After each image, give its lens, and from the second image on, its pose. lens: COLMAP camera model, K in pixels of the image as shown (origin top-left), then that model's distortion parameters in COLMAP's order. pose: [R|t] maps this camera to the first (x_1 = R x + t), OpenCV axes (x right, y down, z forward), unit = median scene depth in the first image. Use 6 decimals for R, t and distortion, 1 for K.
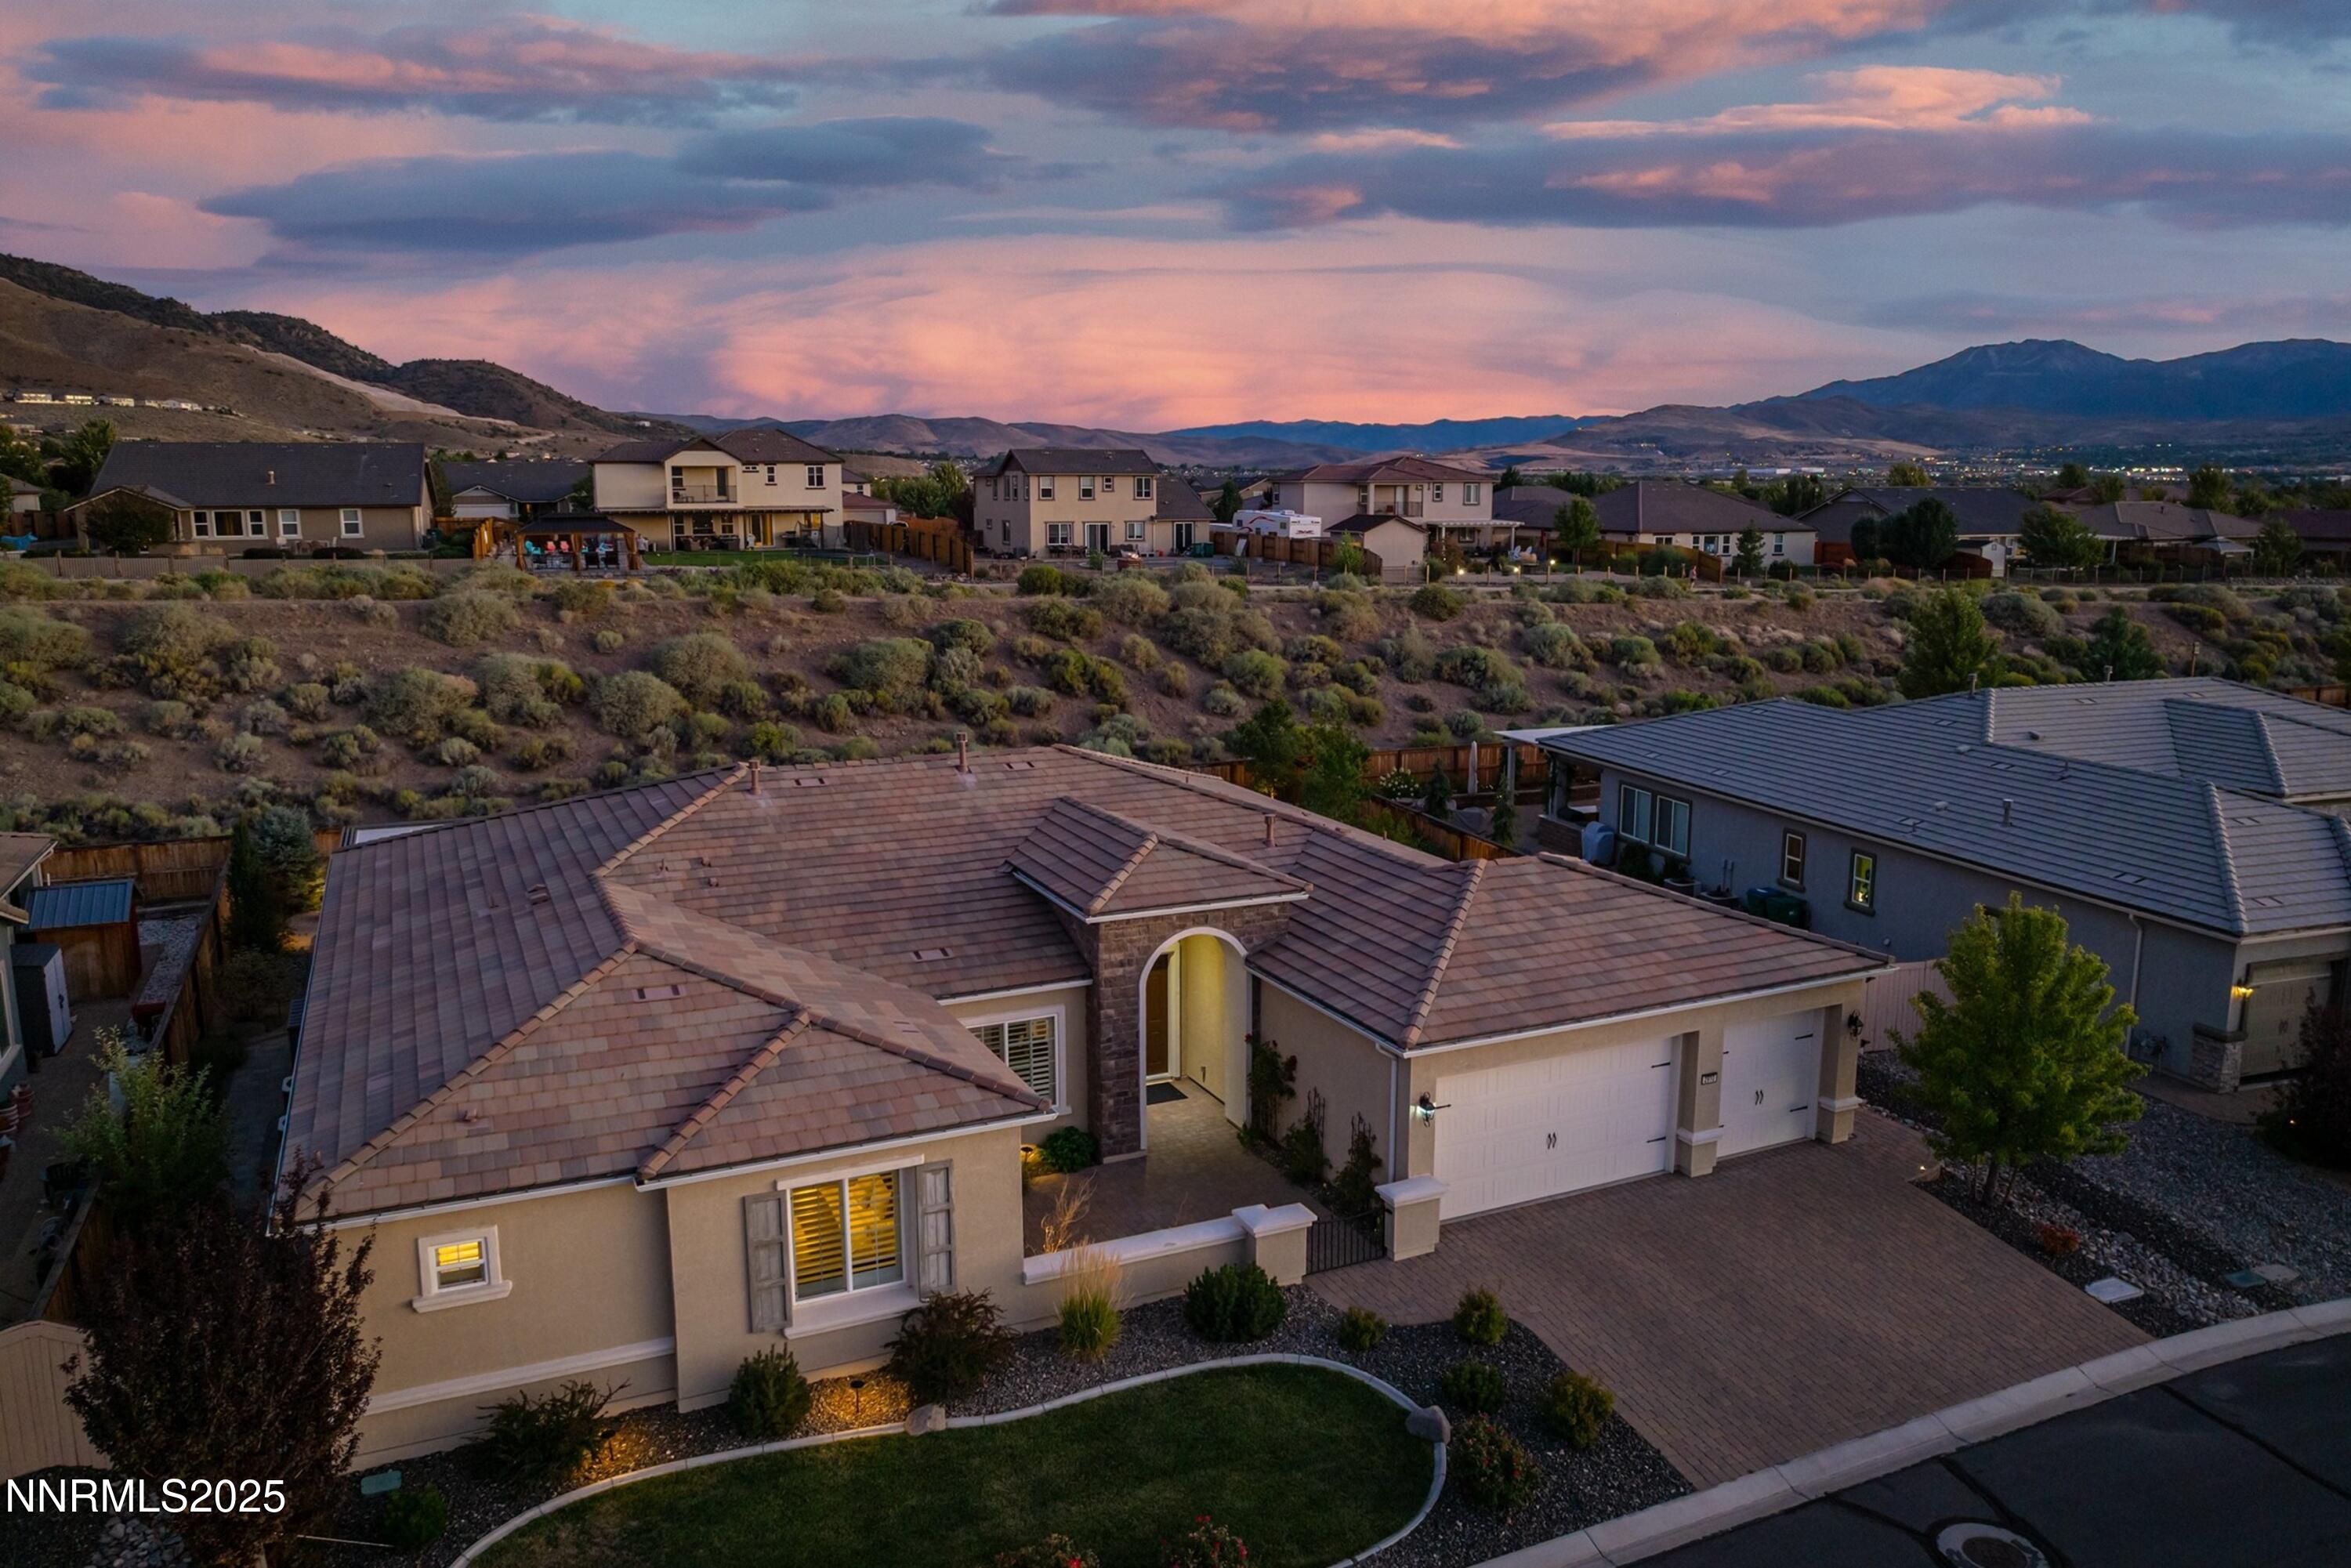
lens RADIAL K [[1647.4, 0, 1172.1], [0, 1647.4, 786.9], [0, 0, 1]] dist [-0.031900, 0.017307]
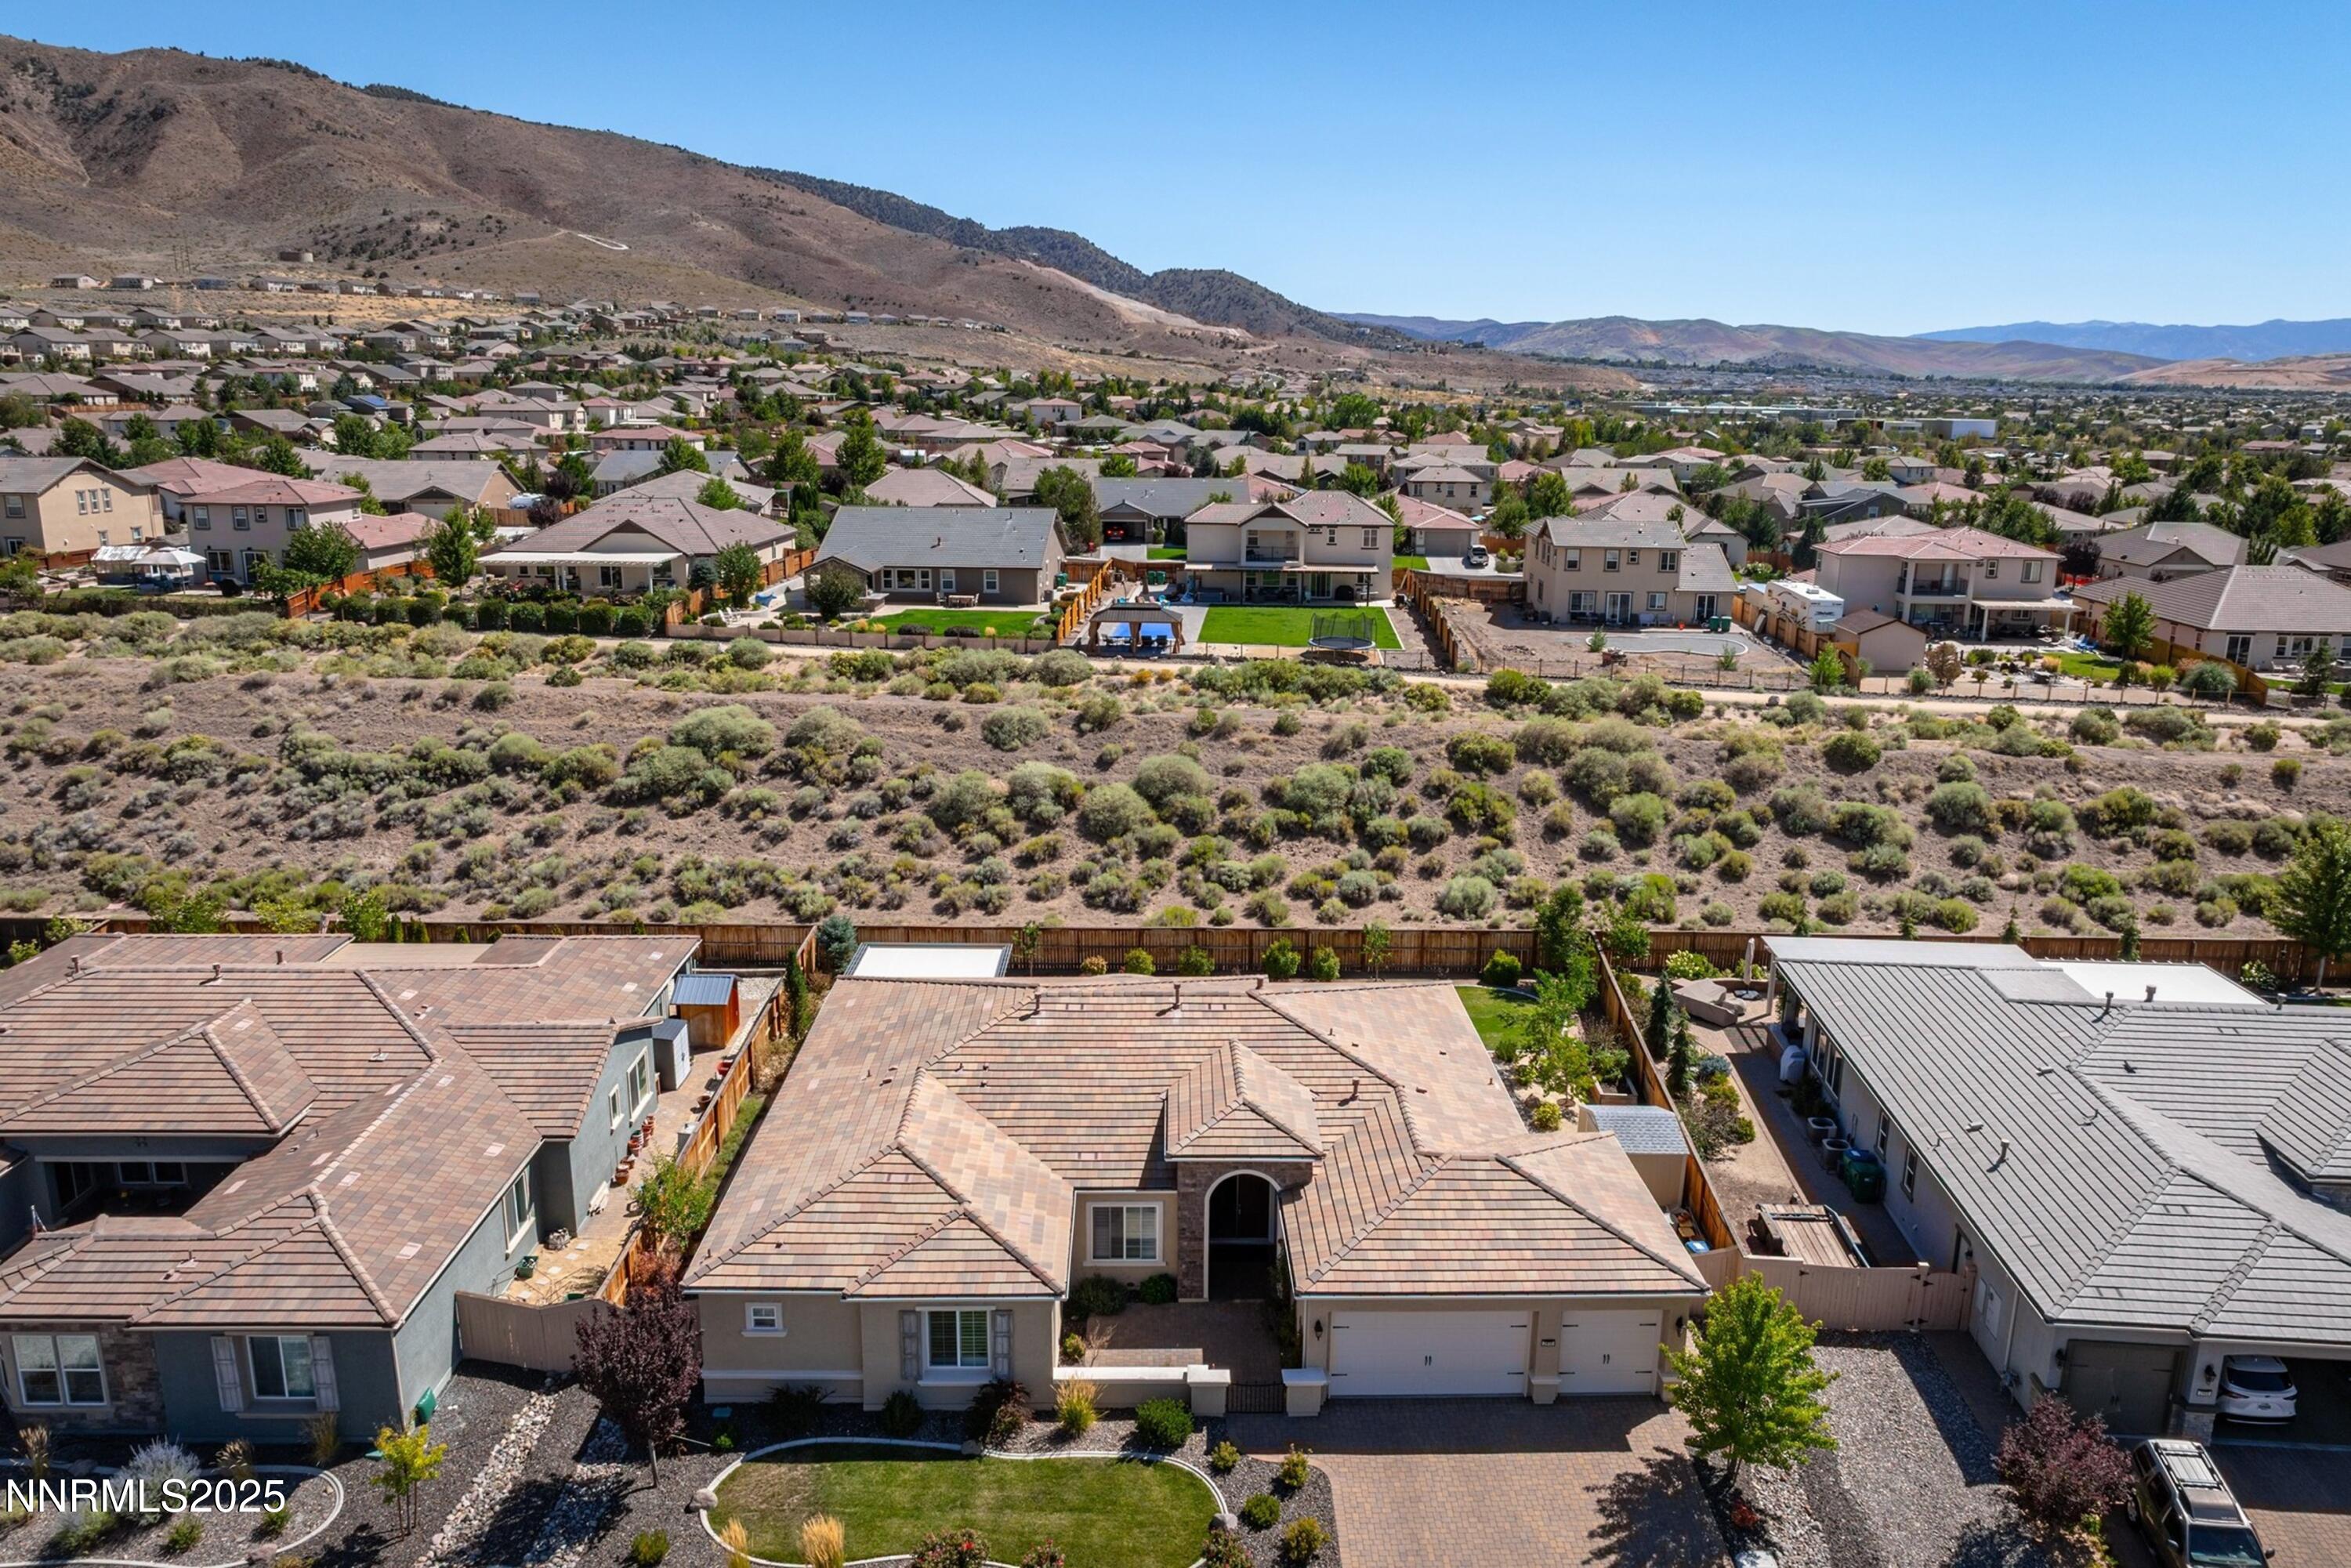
lens RADIAL K [[1647.4, 0, 1178.7], [0, 1647.4, 781.9], [0, 0, 1]] dist [-0.031900, 0.017307]
pose [[0.914844, 0.104002, -0.390184, 0.410745], [-0.082881, 0.994053, 0.070635, -0.300014], [0.395210, -0.032281, 0.918023, -0.348382]]
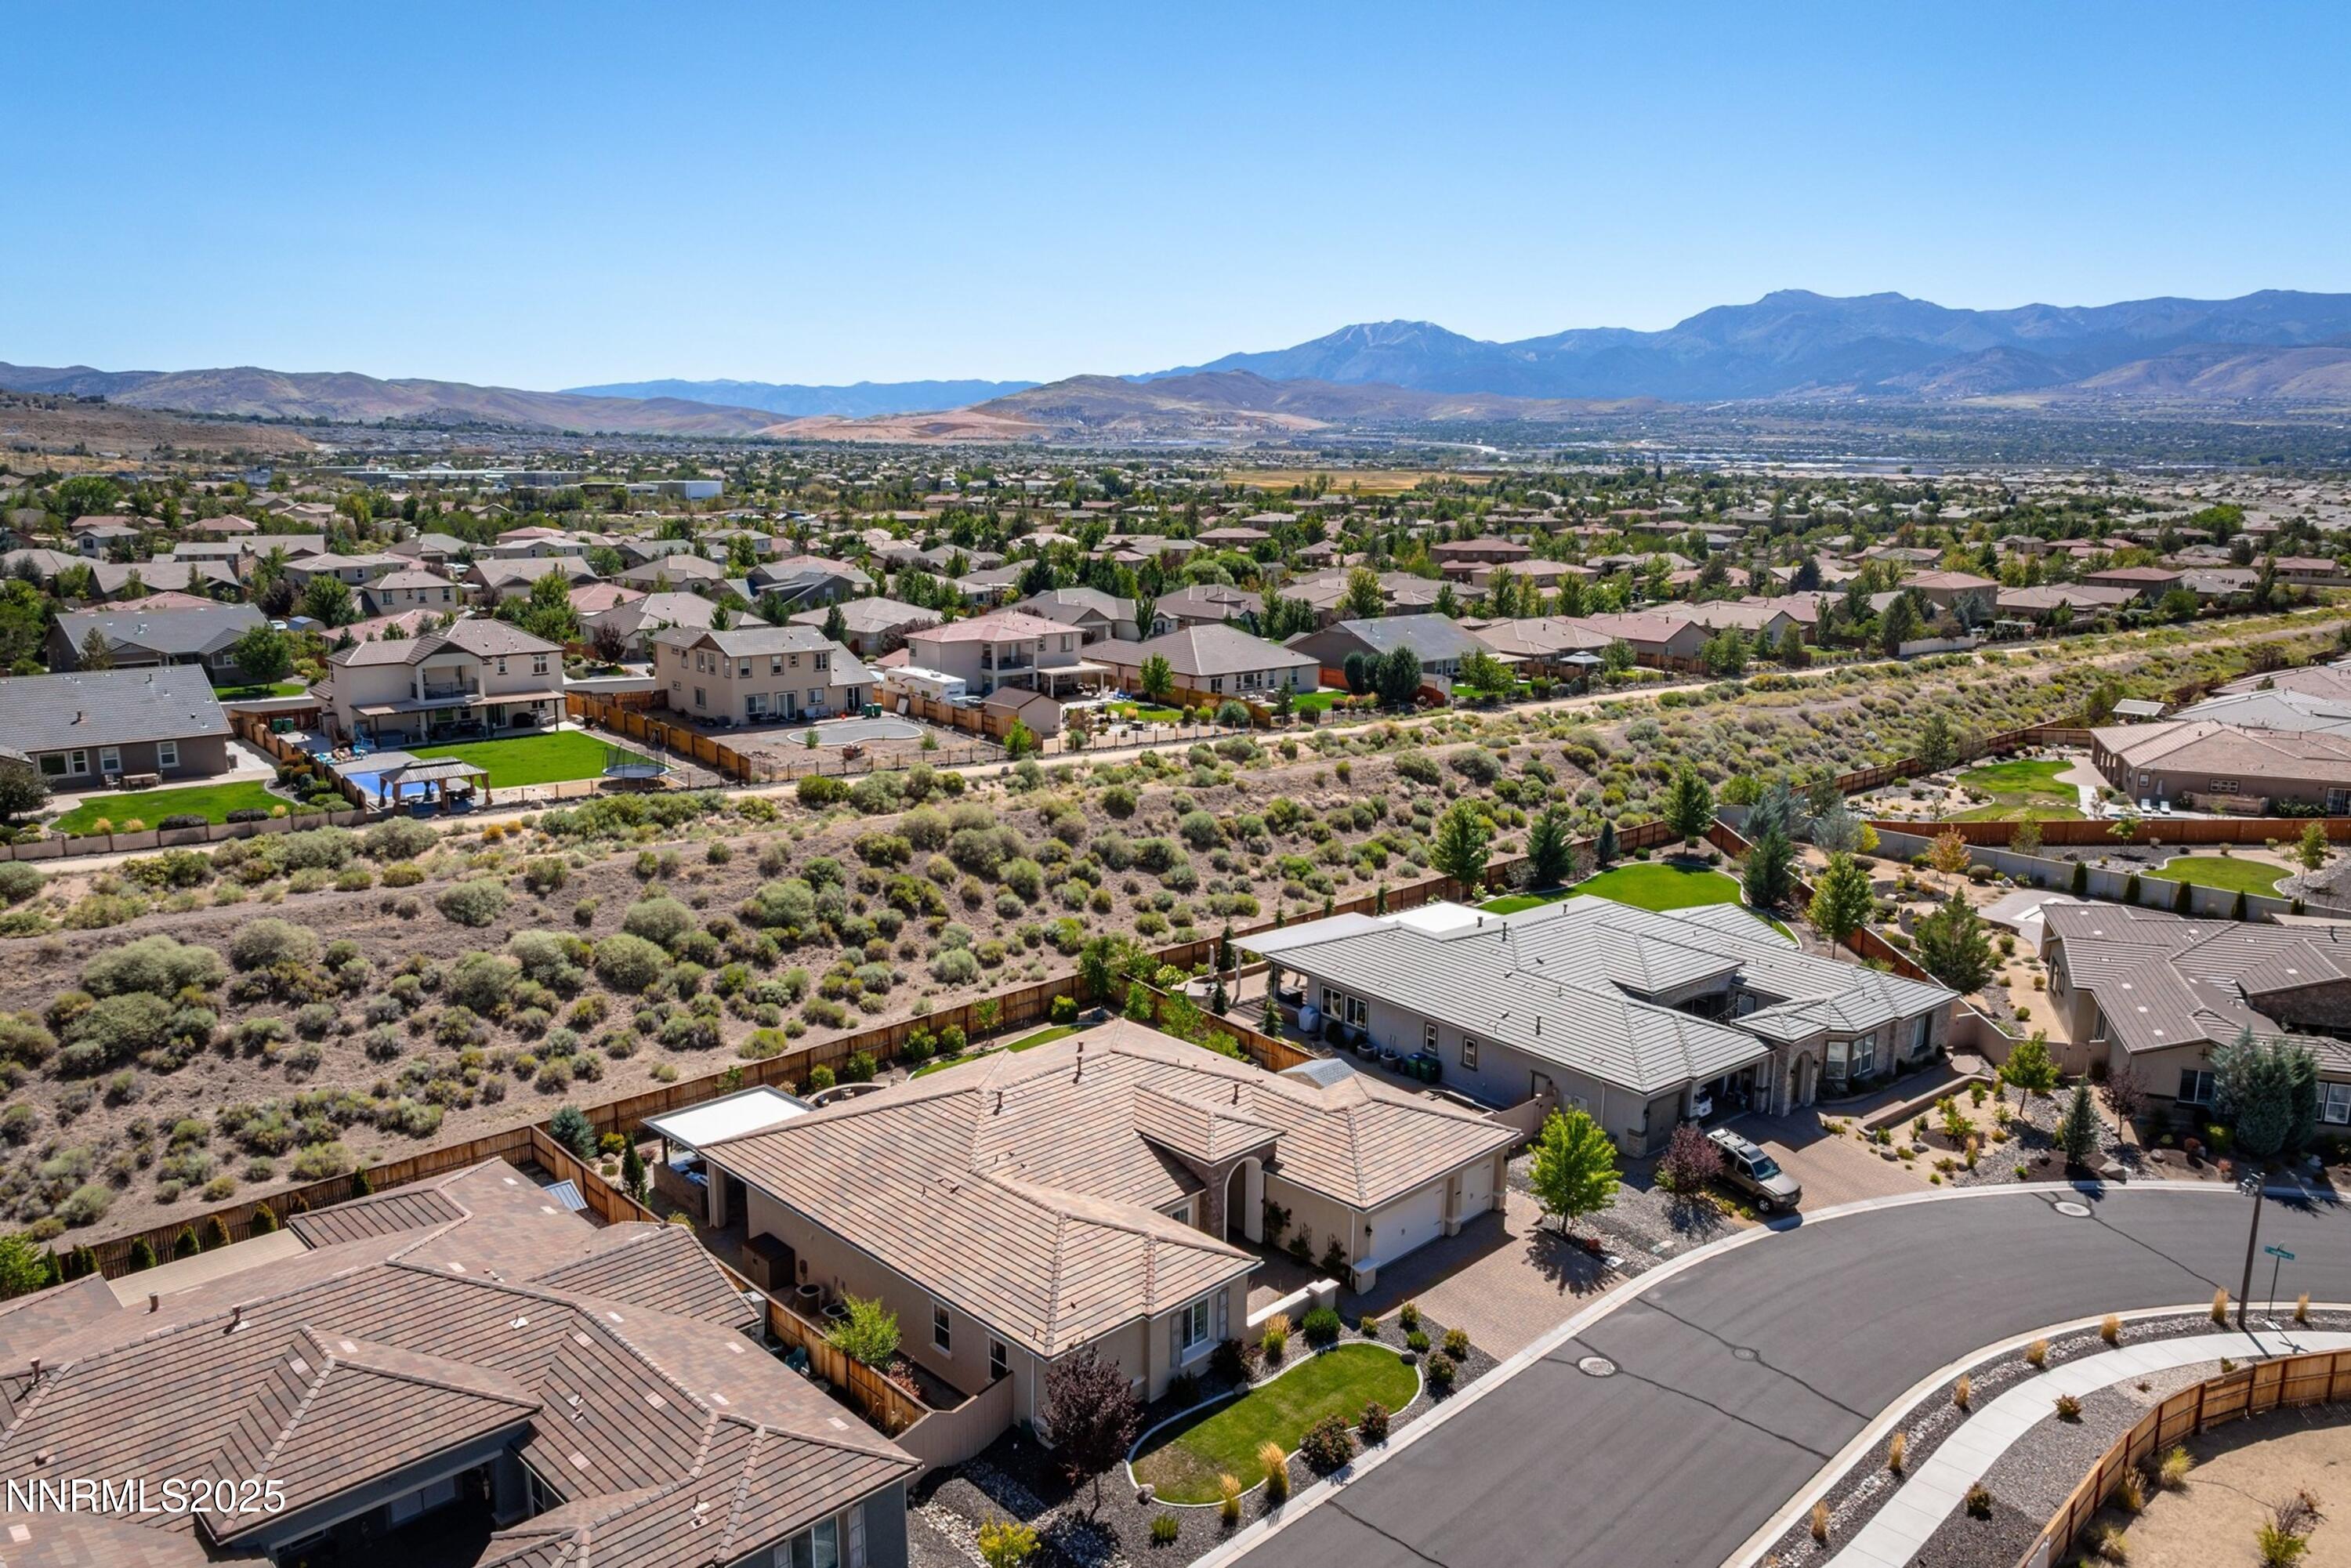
lens RADIAL K [[1647.4, 0, 1175.6], [0, 1647.4, 782.8], [0, 0, 1]] dist [-0.031900, 0.017307]
pose [[0.942132, -0.058249, 0.330144, -0.602180], [0.052104, 0.998265, 0.027441, -0.376184], [-0.331169, -0.008651, 0.943532, -0.819892]]
